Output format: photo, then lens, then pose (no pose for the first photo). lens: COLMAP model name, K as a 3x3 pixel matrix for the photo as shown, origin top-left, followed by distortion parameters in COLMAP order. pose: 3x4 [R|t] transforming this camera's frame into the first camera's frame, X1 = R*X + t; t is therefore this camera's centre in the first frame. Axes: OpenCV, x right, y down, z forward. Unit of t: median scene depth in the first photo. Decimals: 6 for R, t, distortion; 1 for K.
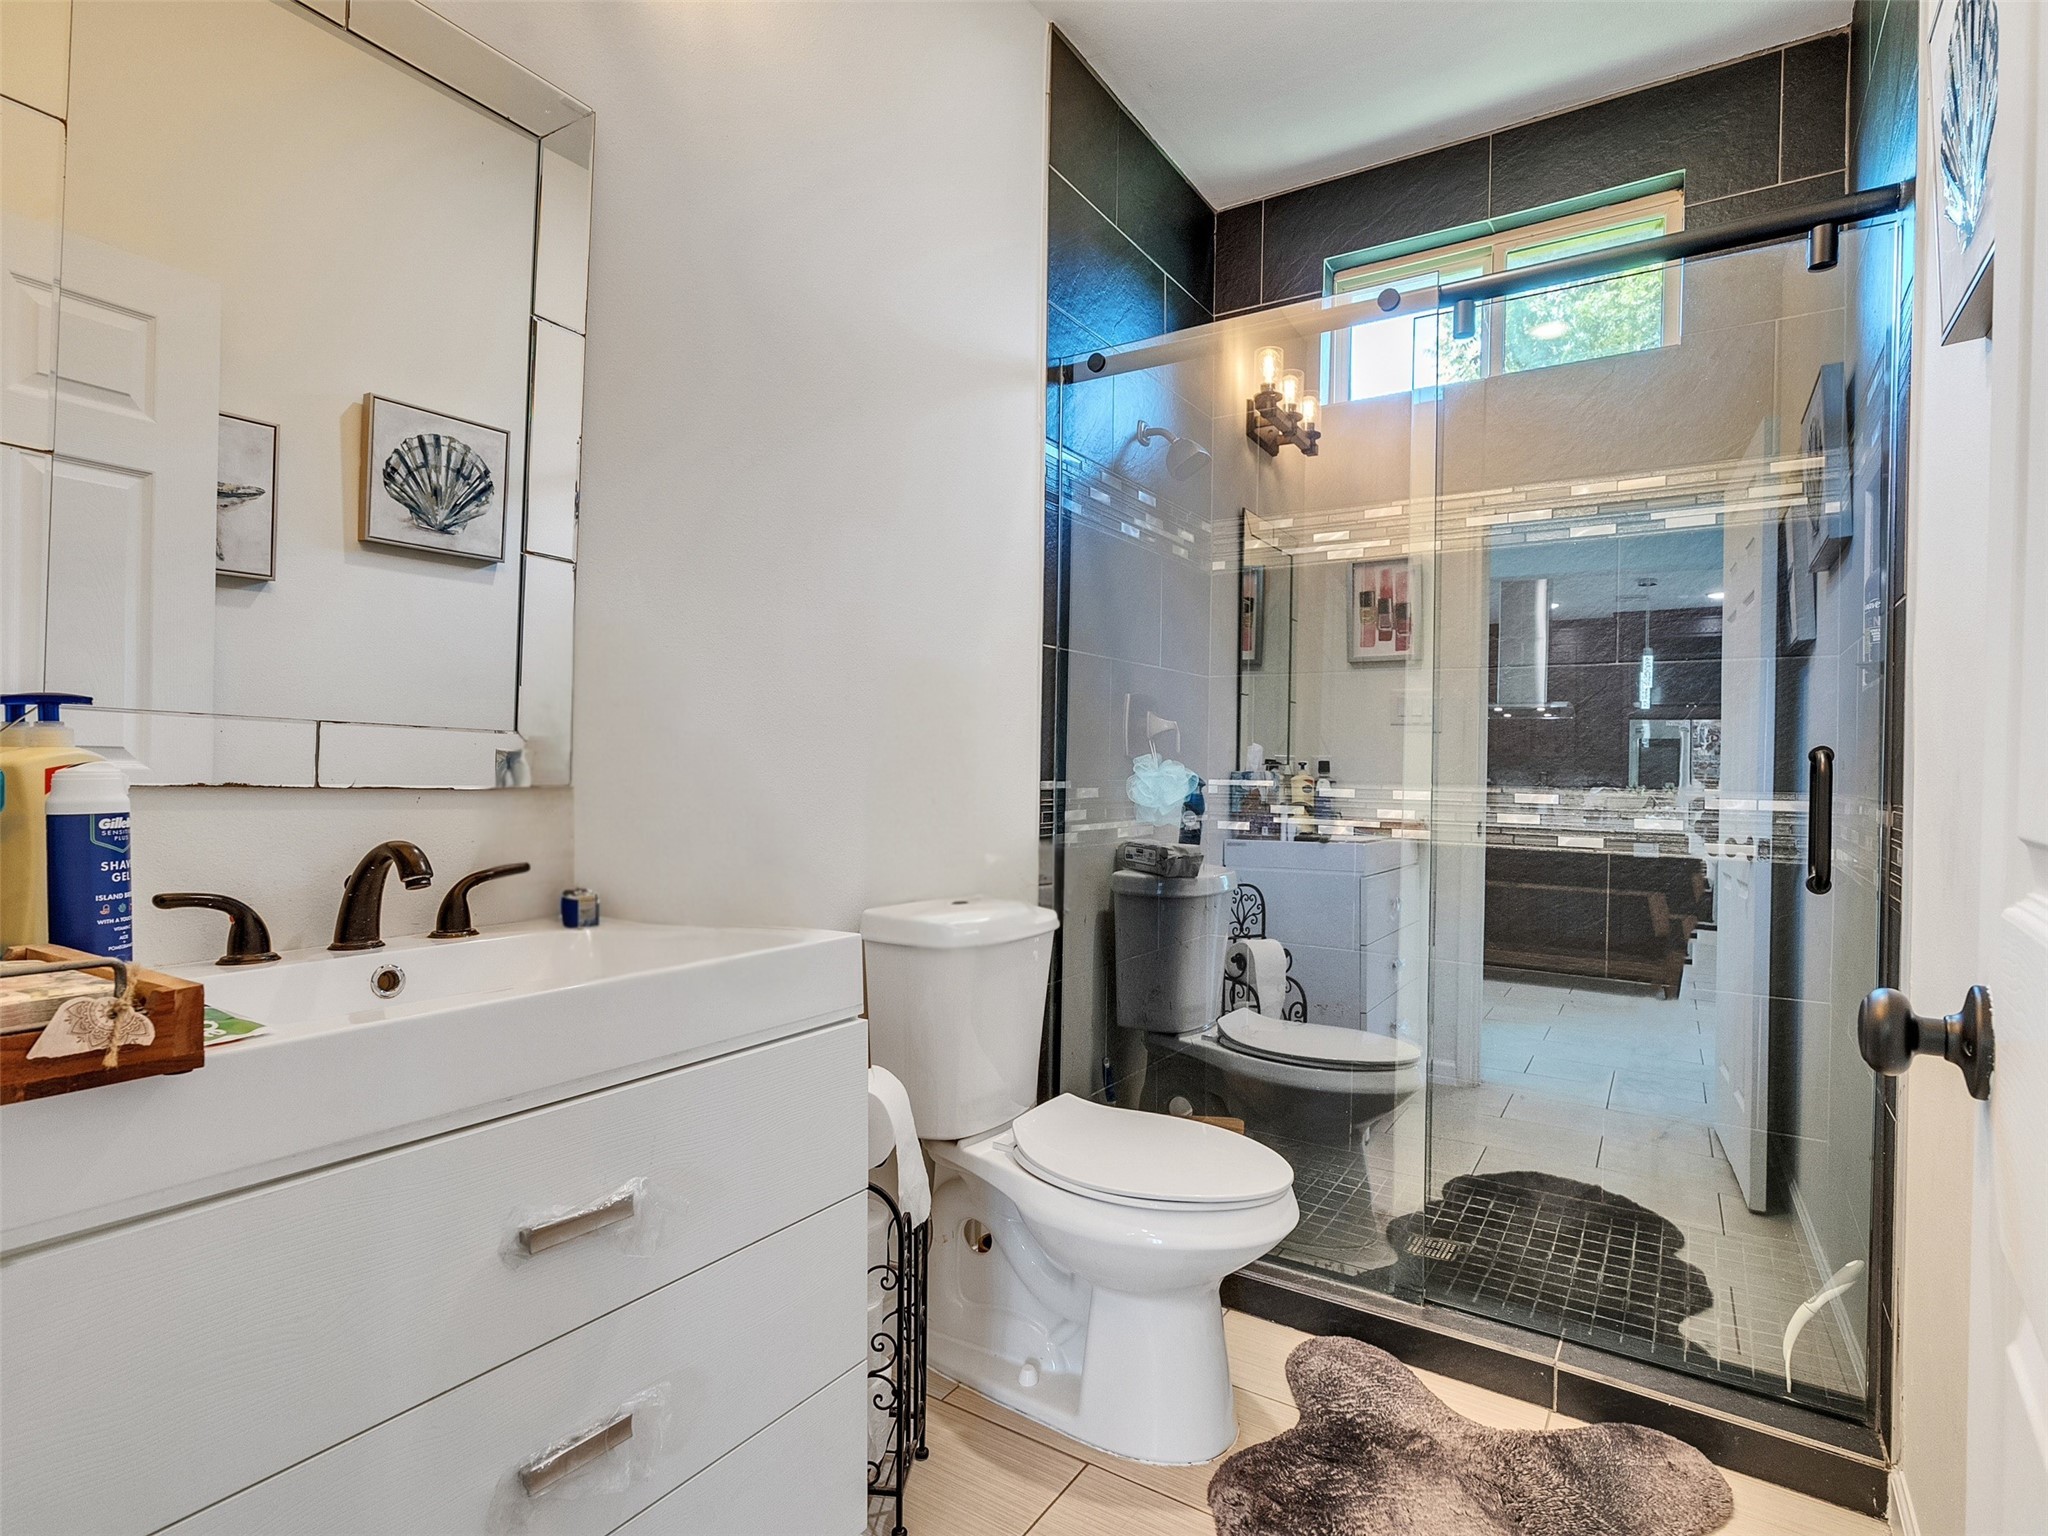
lens RADIAL K [[1056.3, 0, 1026.5], [0, 1056.3, 764.5], [0, 0, 1]] dist [-0.004660, -0.000026]
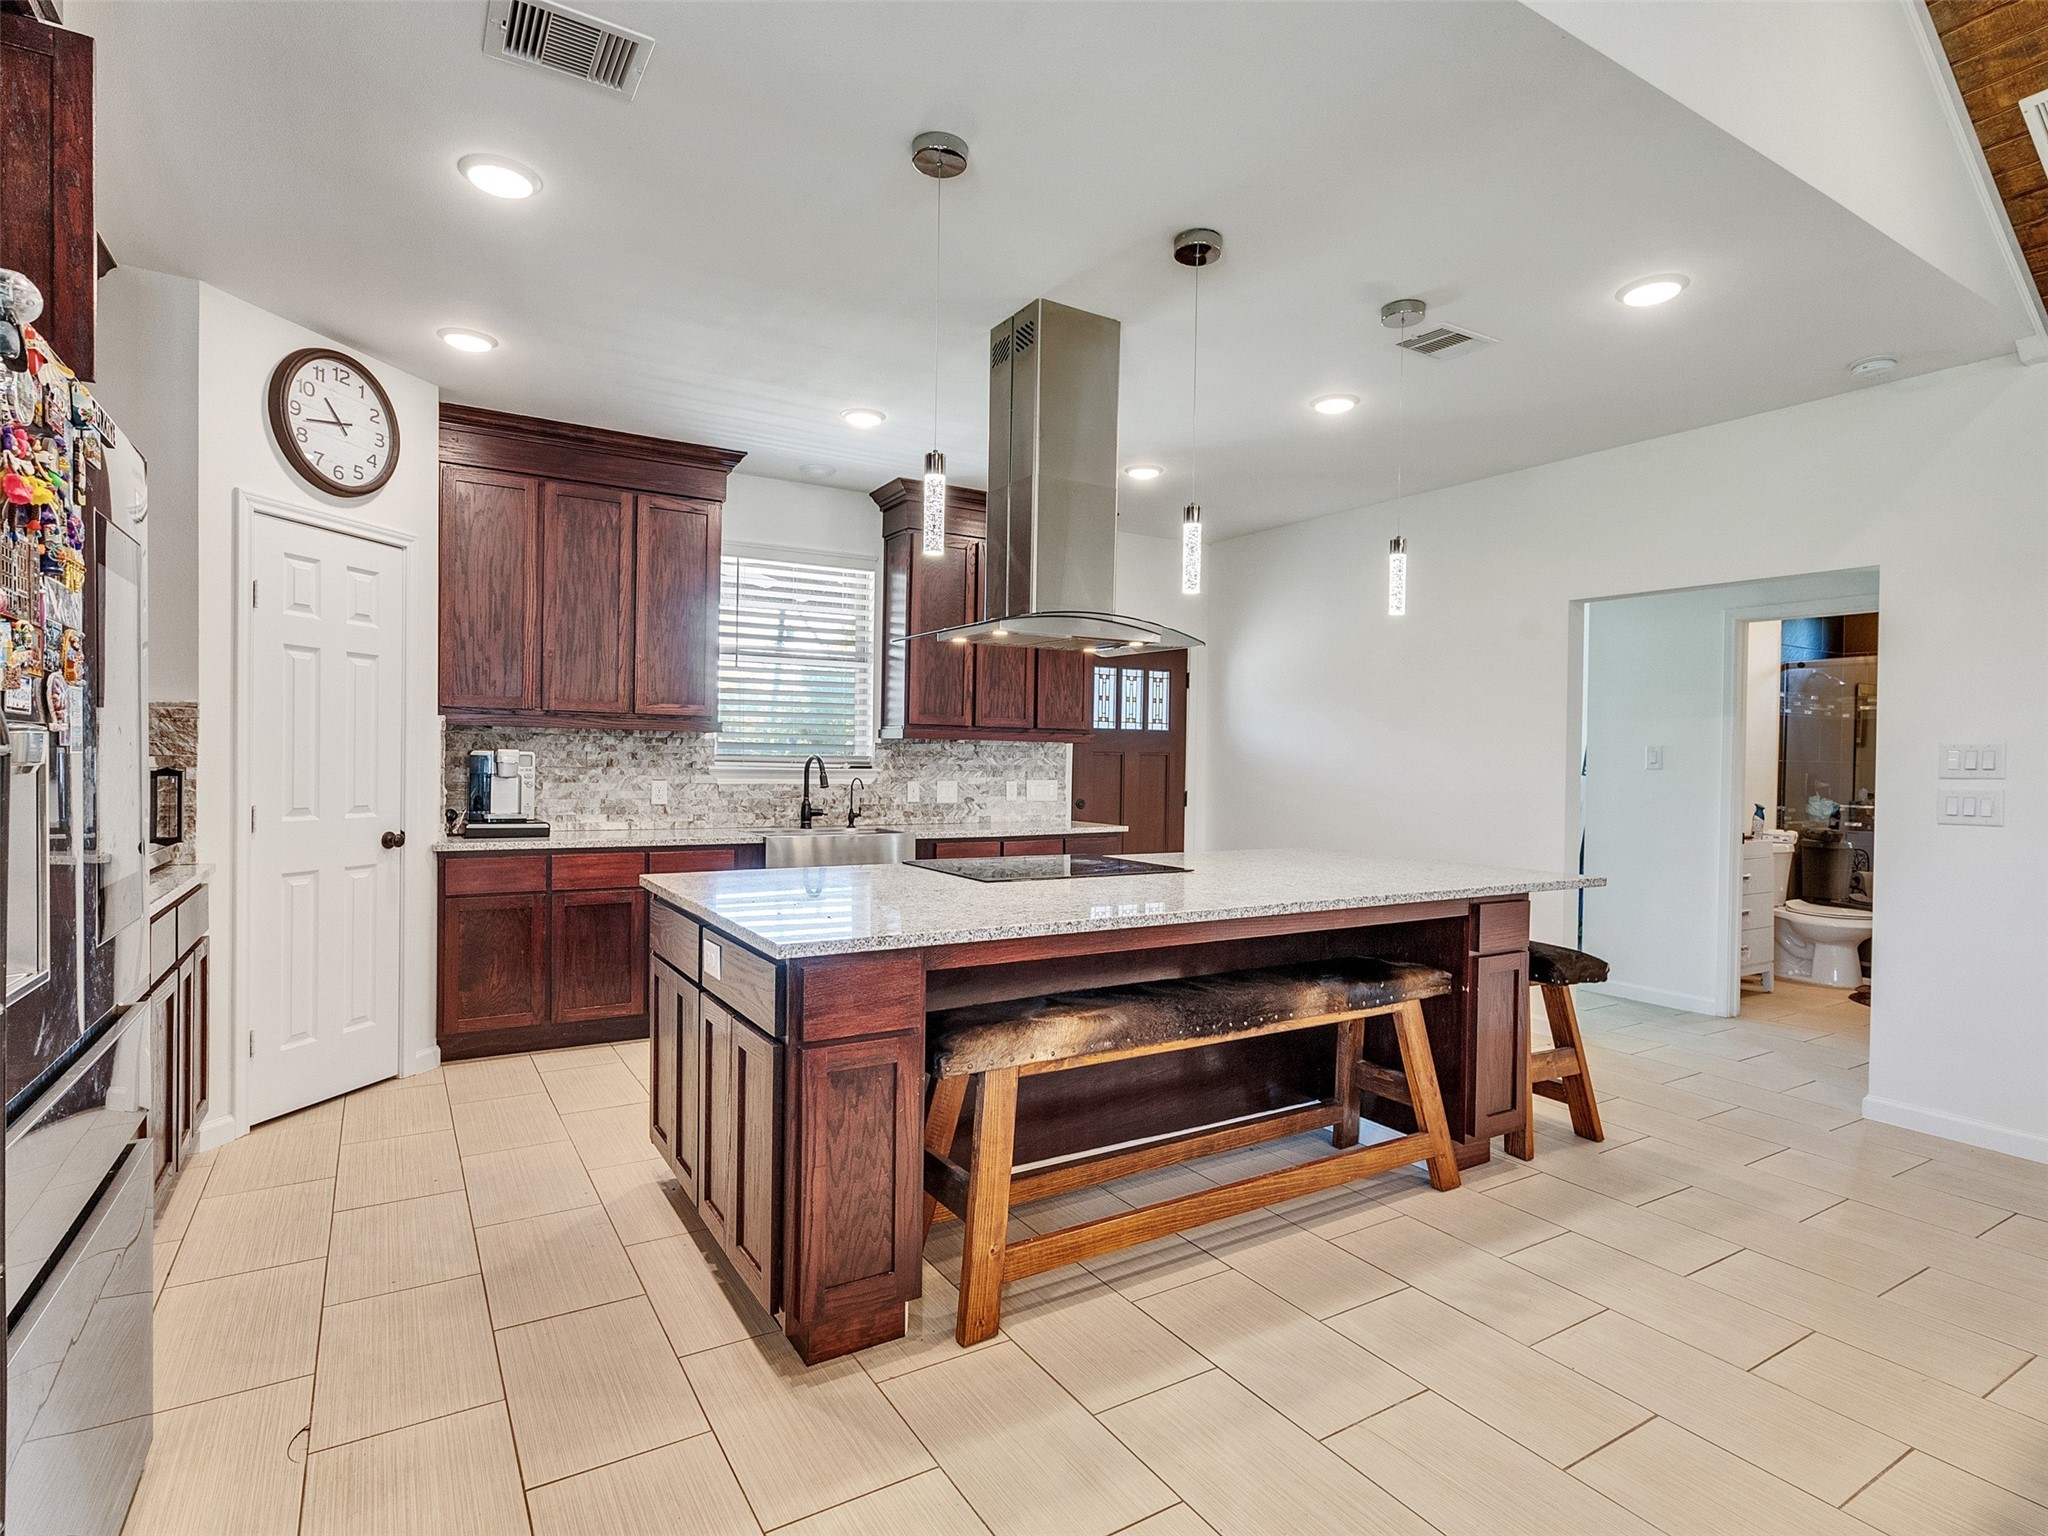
lens RADIAL K [[1056.3, 0, 1032.5], [0, 1056.3, 762.0], [0, 0, 1]] dist [-0.004660, -0.000026]
pose [[0.903865, 0.003906, -0.427799, -0.517334], [-0.002948, 0.999991, 0.002902, -0.094585], [0.427807, -0.001362, 0.903869, -2.175477]]
